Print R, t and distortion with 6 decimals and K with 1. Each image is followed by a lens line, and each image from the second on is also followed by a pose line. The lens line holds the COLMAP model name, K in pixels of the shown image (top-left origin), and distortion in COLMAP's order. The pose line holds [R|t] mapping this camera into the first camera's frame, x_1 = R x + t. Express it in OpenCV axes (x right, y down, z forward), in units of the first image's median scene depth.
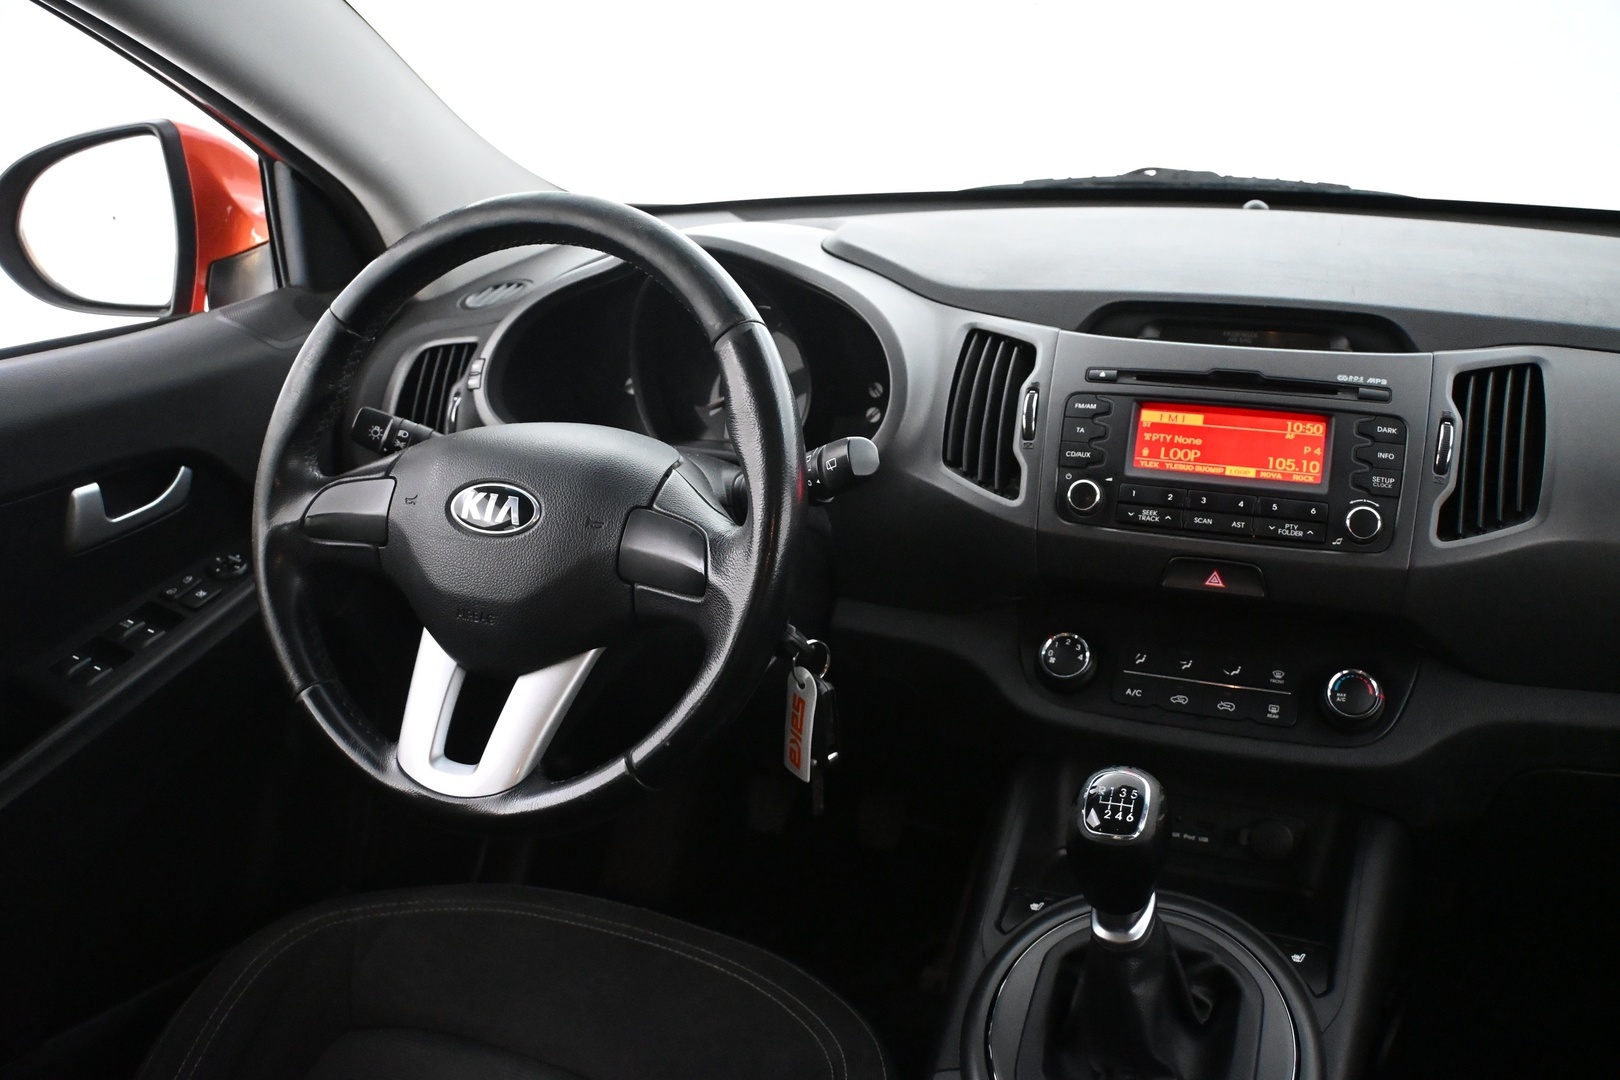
lens RADIAL K [[1211.8, 0, 810.7], [0, 1211.8, 542.2], [0, 0, 1]] dist [-0.177810, 0.068652]
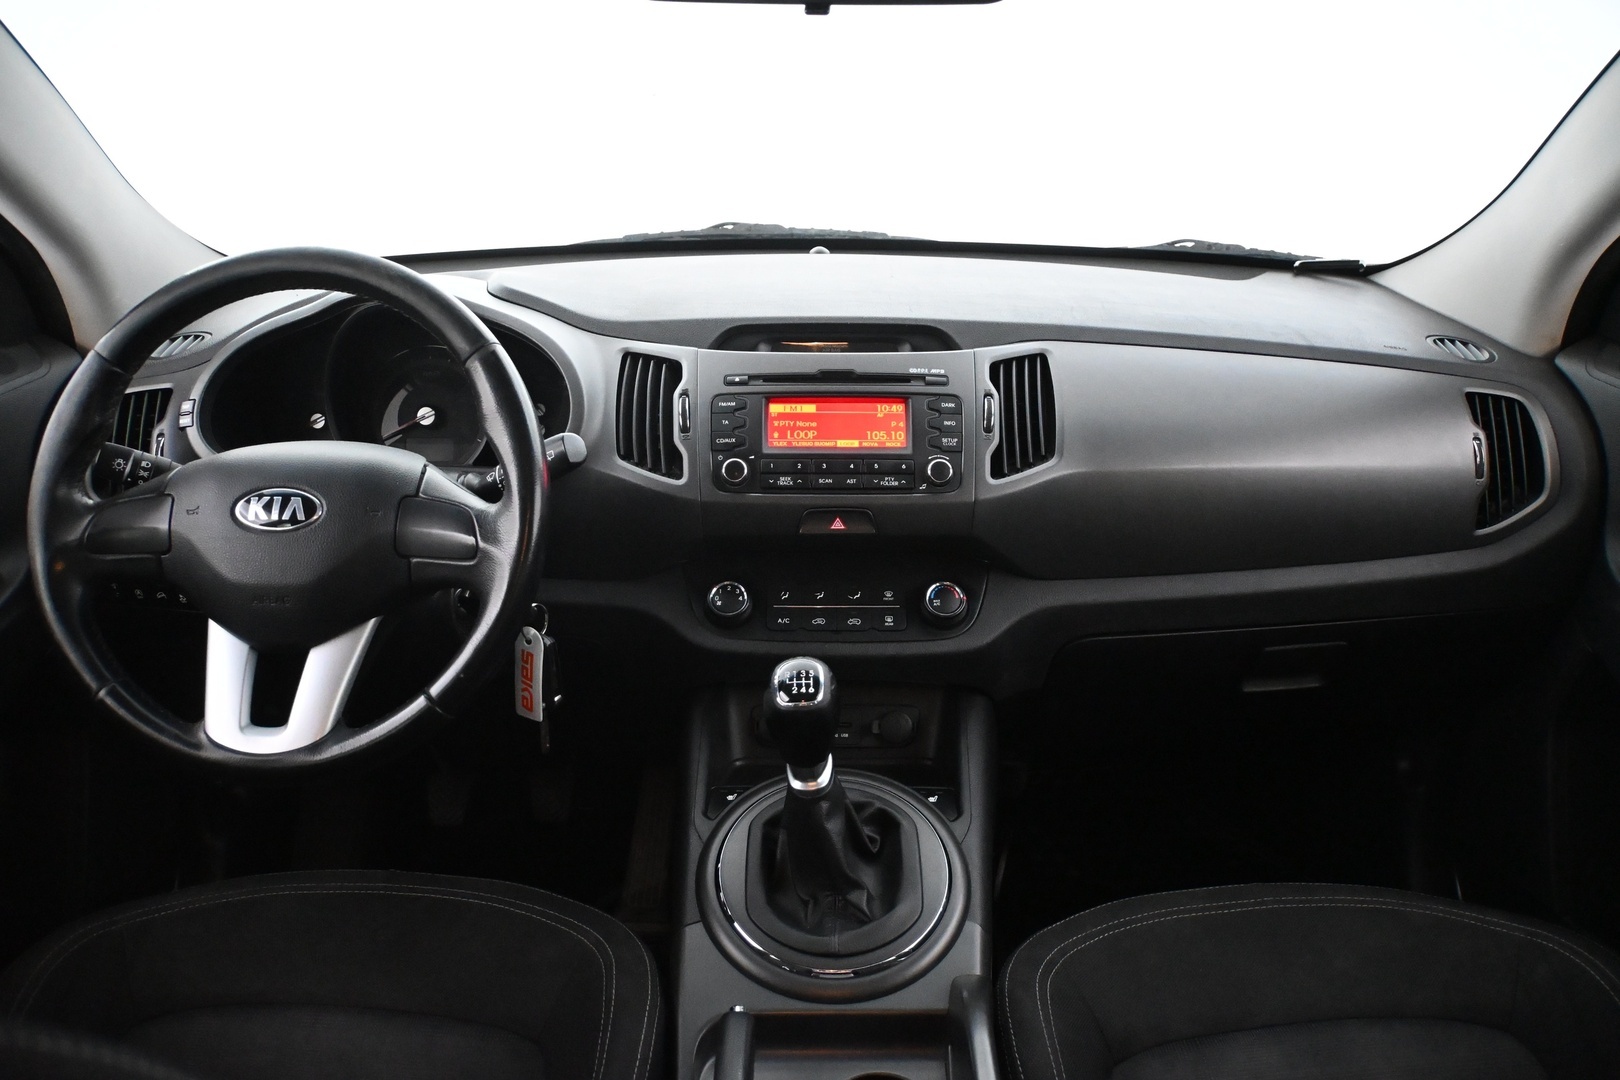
lens RADIAL K [[1211.8, 0, 805.2], [0, 1211.8, 534.6], [0, 0, 1]] dist [-0.177810, 0.068652]
pose [[0.925395, -0.083512, 0.369689, -0.196594], [0.102960, 0.994133, -0.033153, 0.082639], [-0.364751, 0.068743, 0.928564, -0.251524]]
